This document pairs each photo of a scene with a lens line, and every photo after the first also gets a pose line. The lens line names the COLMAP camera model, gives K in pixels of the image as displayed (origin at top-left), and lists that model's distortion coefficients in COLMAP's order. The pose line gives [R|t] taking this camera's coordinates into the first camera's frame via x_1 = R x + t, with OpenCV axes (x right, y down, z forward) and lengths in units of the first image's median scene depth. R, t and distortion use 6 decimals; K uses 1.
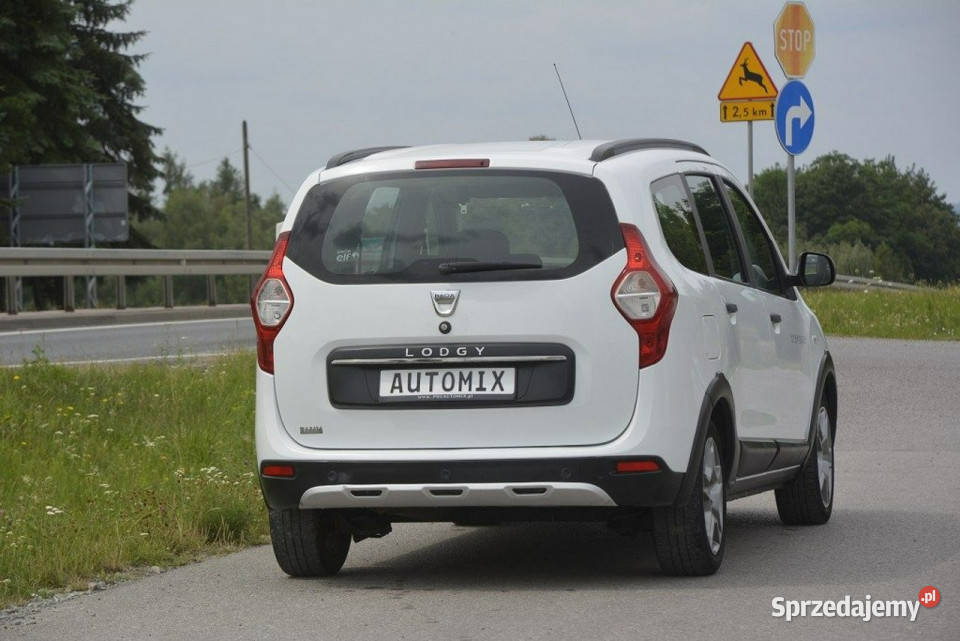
lens RADIAL K [[4028.0, 0, 480.0], [0, 4028.0, 320.5], [0, 0, 1]] dist [1.563313, 2.894526]
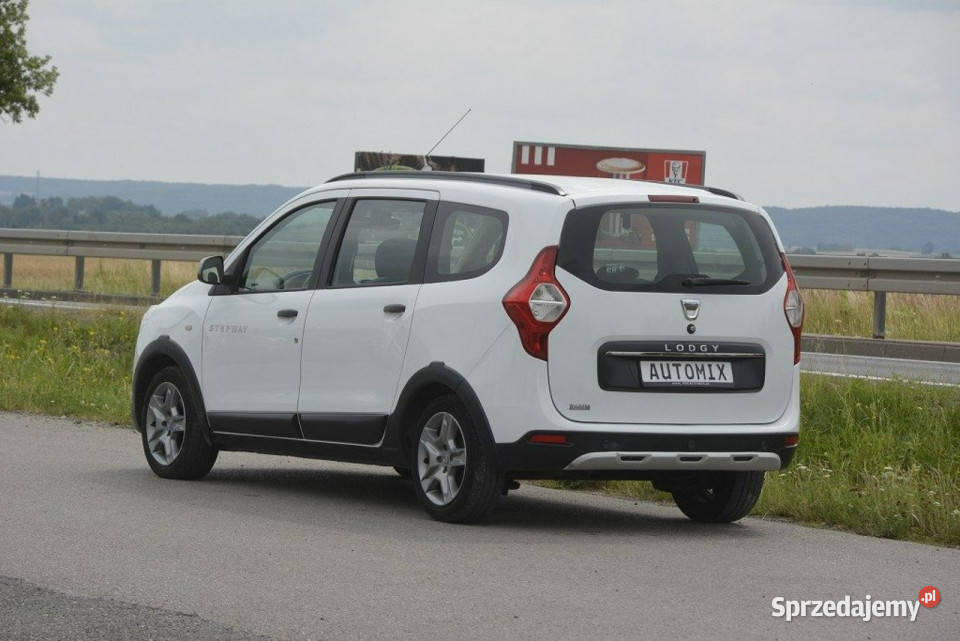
lens RADIAL K [[4028.0, 0, 480.0], [0, 4028.0, 320.5], [0, 0, 1]] dist [1.563313, 2.894526]
pose [[0.721646, 0.033363, 0.691458, -0.934449], [-0.037608, 0.999252, -0.008965, 0.013002], [-0.691240, -0.019535, 0.722361, 0.127973]]
